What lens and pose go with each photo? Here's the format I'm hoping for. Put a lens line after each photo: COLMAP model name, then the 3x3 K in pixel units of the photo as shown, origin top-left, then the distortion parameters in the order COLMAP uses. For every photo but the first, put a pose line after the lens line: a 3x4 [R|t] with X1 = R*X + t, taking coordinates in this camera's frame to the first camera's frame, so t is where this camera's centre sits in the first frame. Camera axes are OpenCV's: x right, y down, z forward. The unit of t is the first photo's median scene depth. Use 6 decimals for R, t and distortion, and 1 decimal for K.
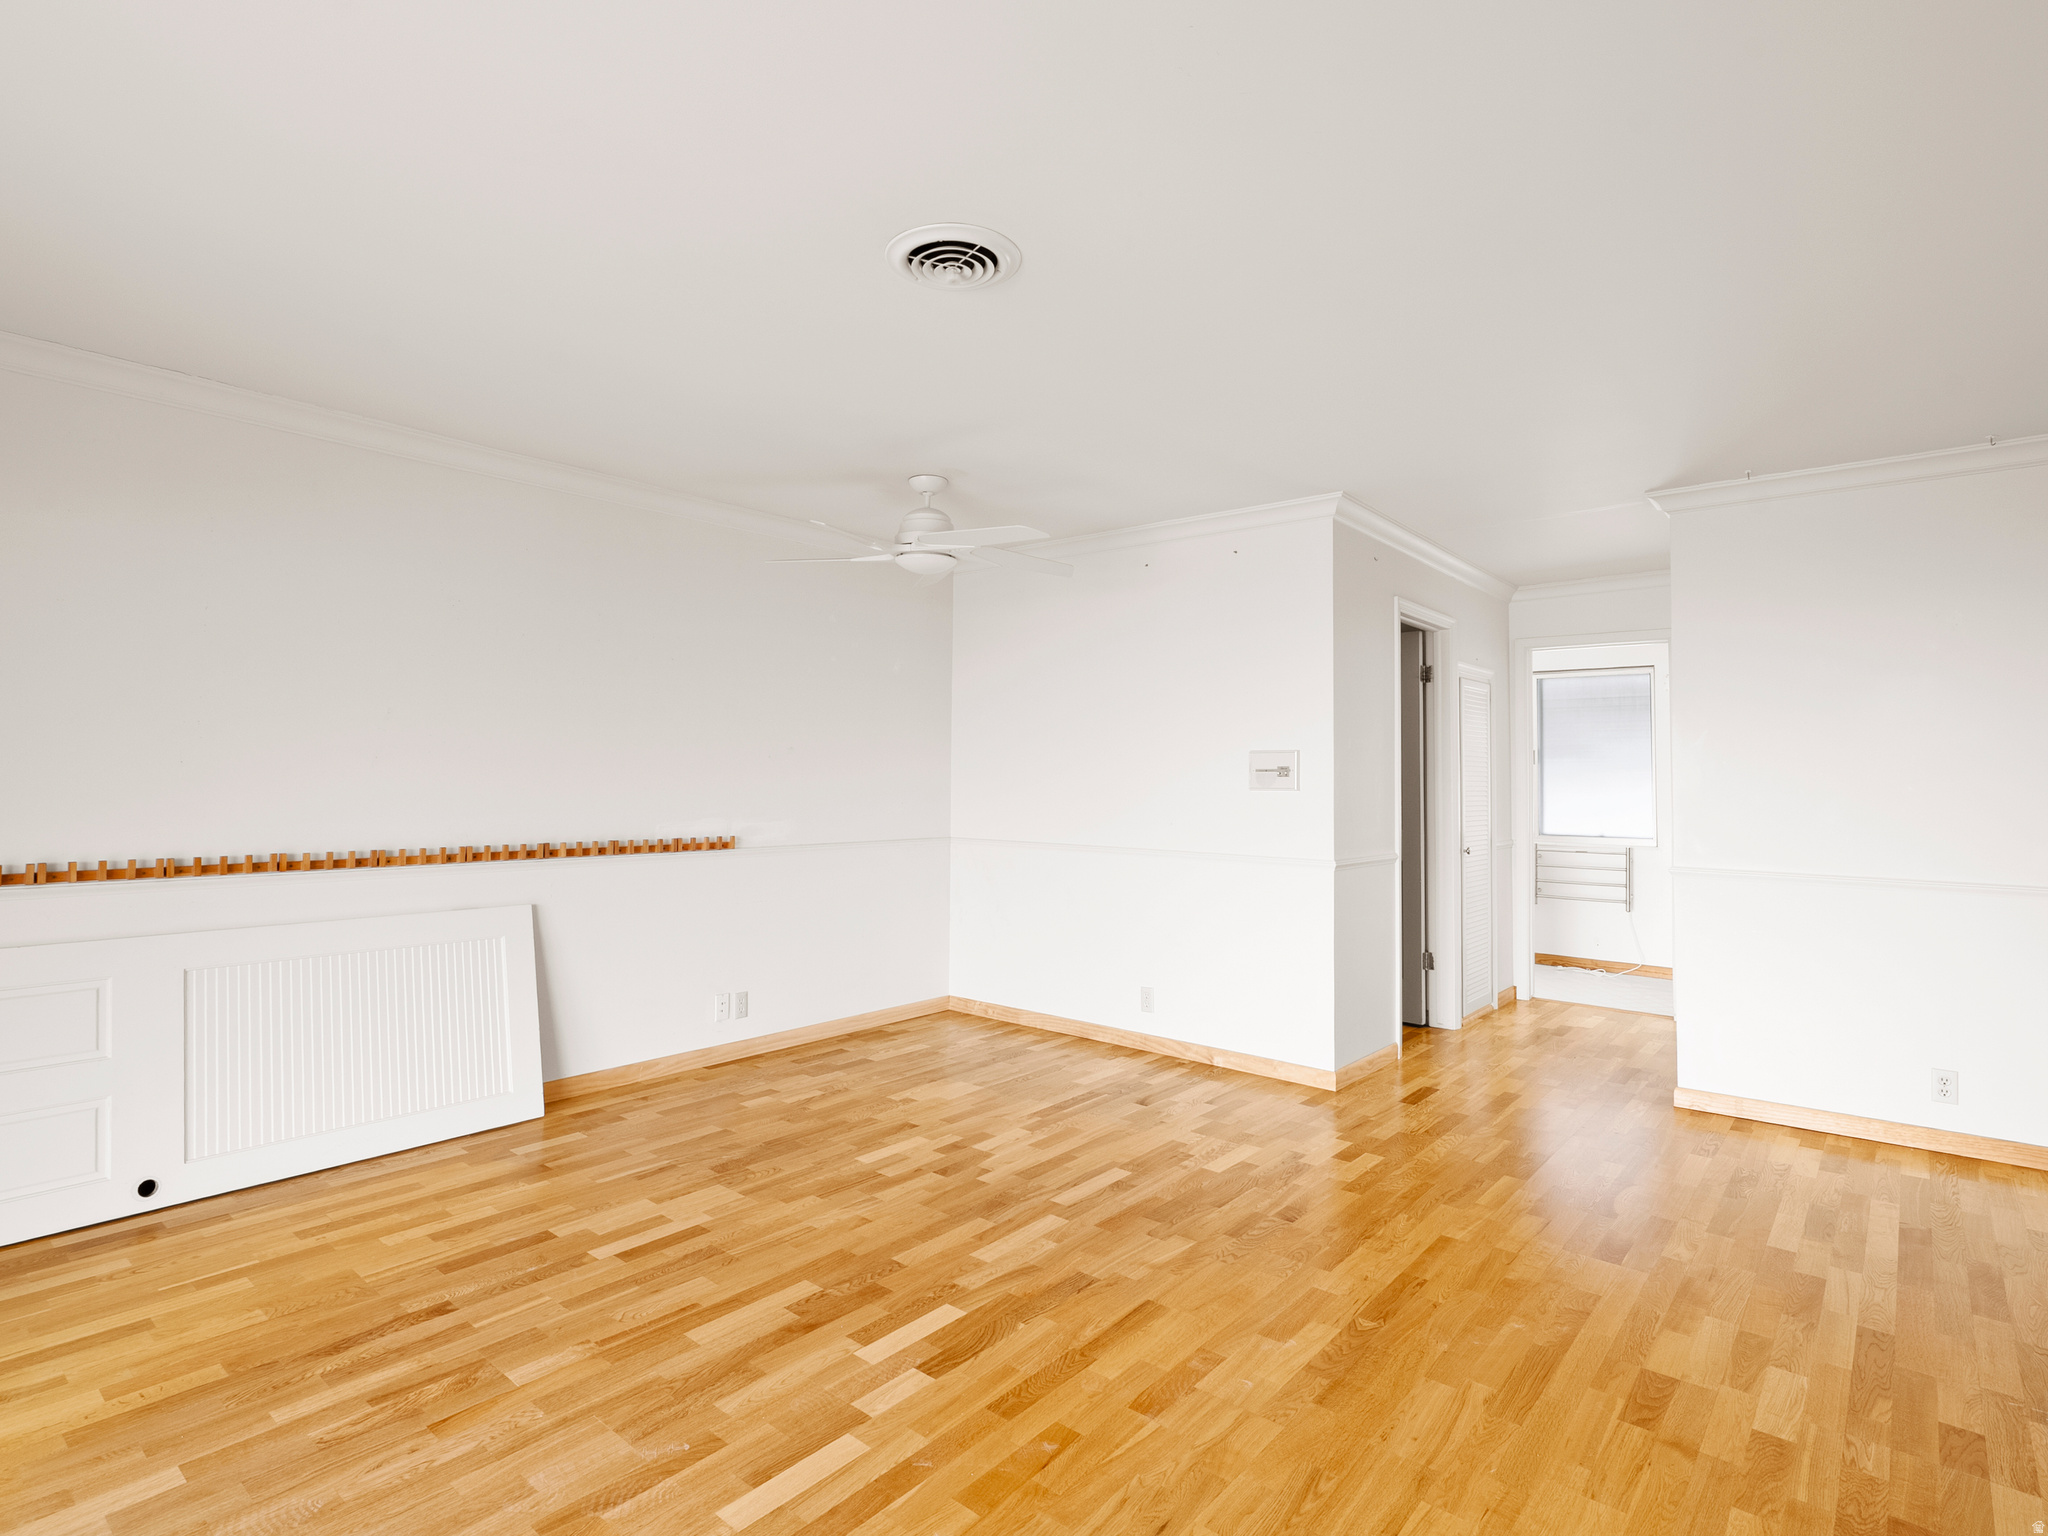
lens RADIAL K [[1065.2, 0, 1033.0], [0, 1065.2, 768.2], [0, 0, 1]] dist [-0.002505, 0.001319]
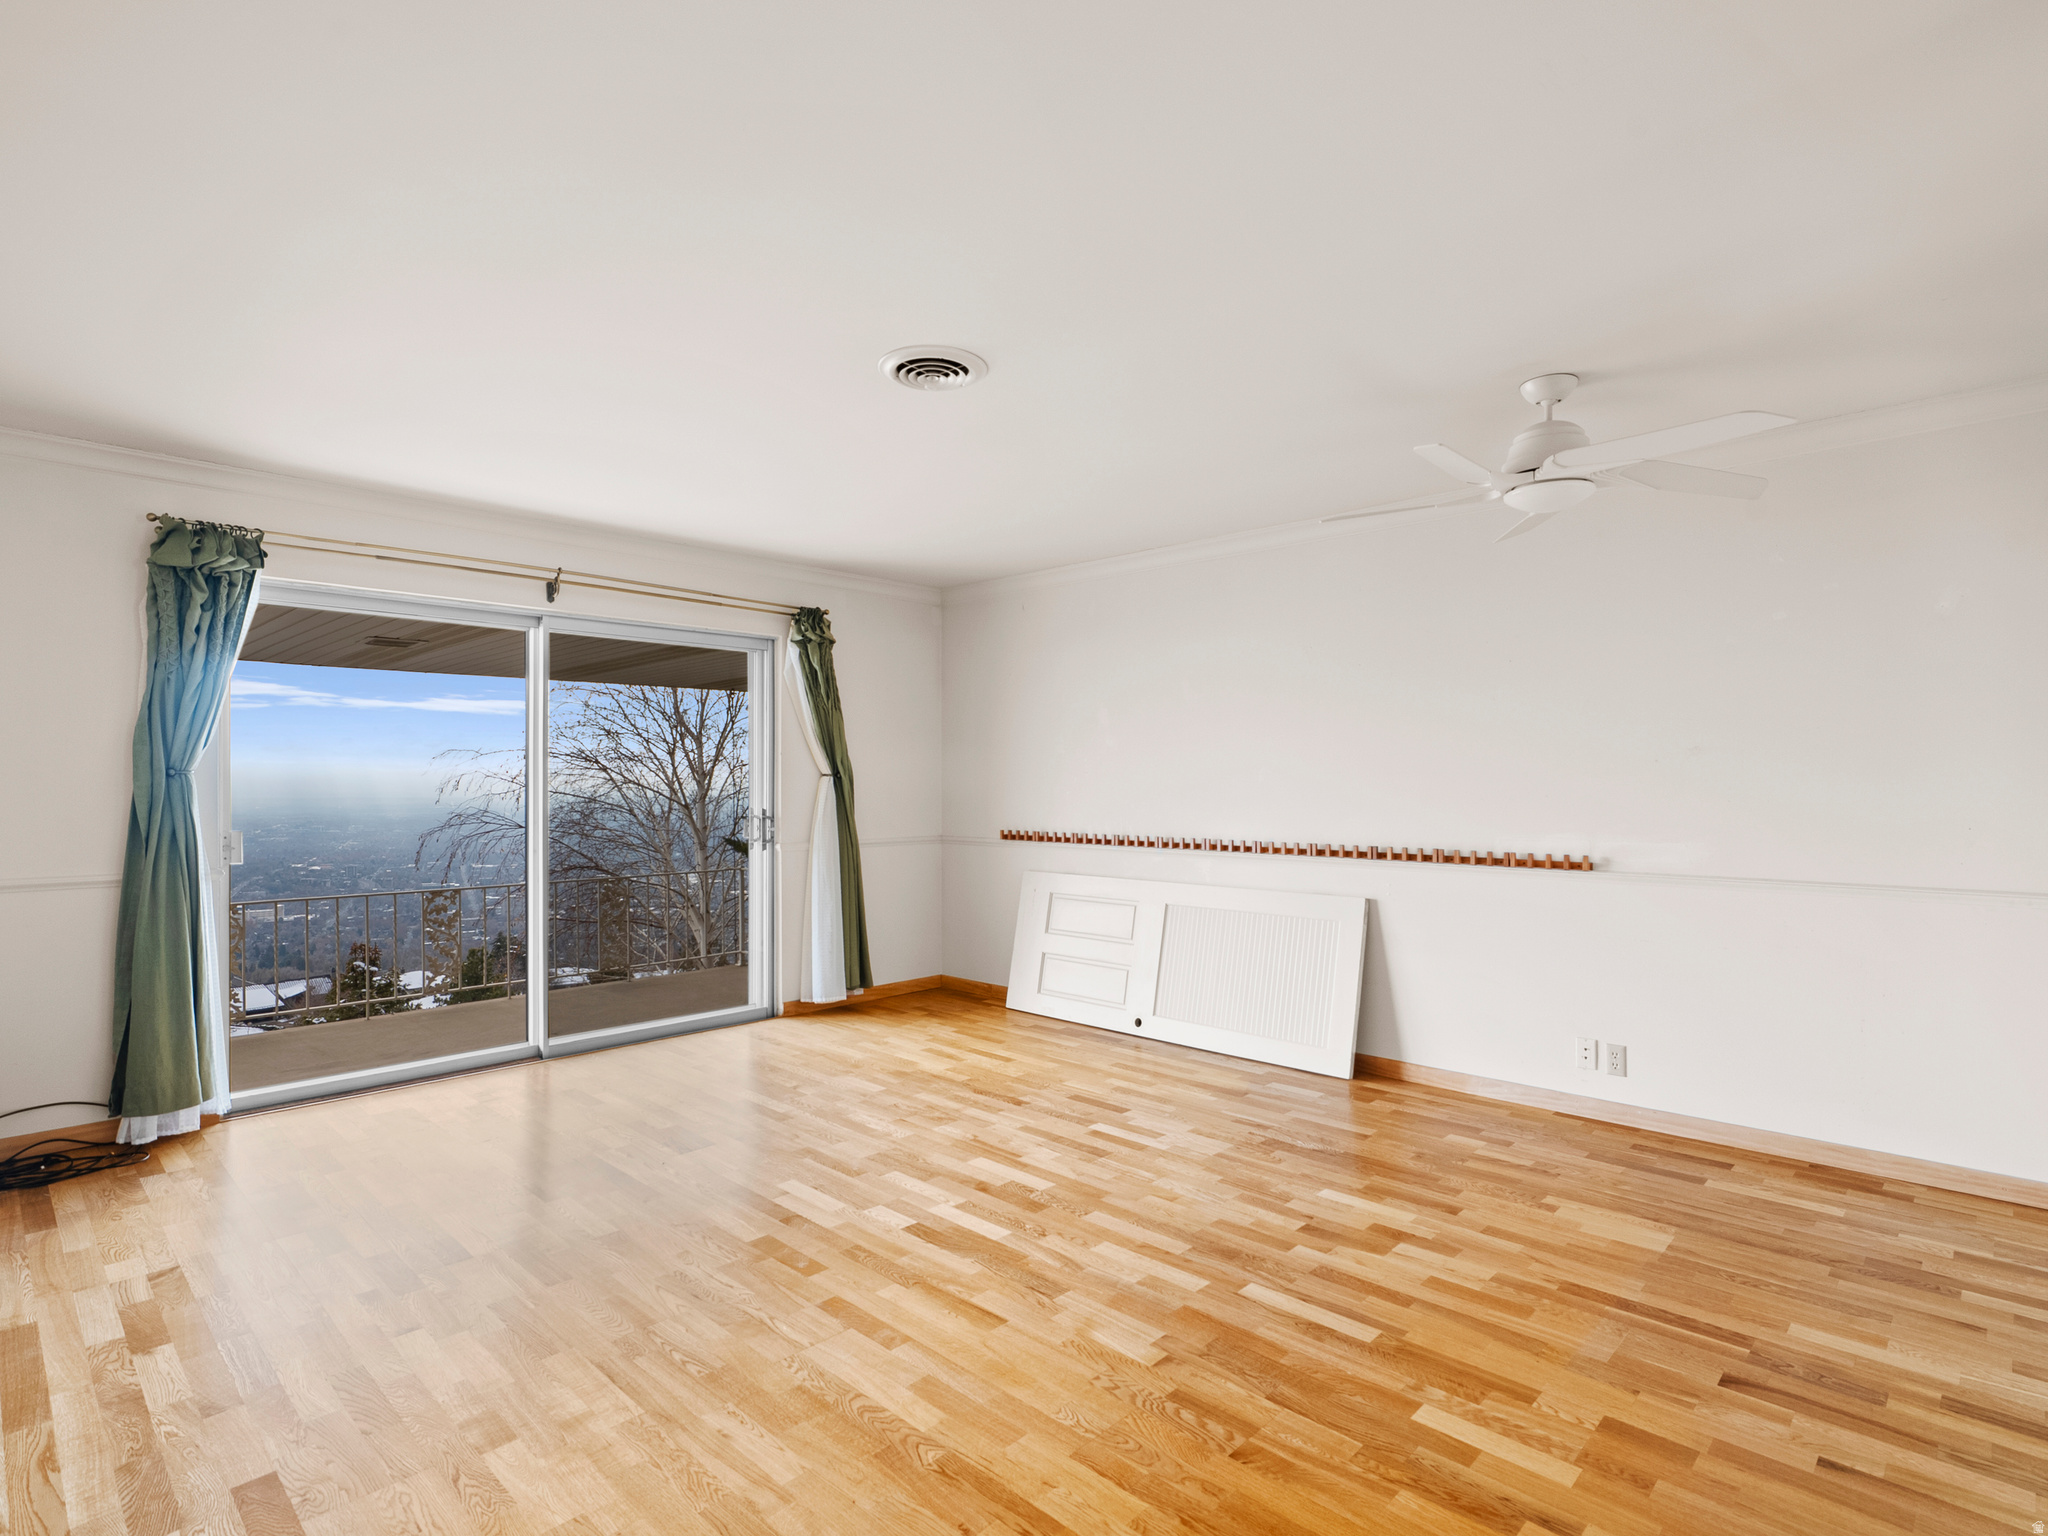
lens RADIAL K [[1065.2, 0, 1033.0], [0, 1065.2, 768.2], [0, 0, 1]] dist [-0.002505, 0.001319]
pose [[-0.081430, -0.026085, -0.996338, 0.847069], [0.009273, 0.999594, -0.026928, 0.016049], [0.996636, -0.011432, -0.081155, 0.861134]]
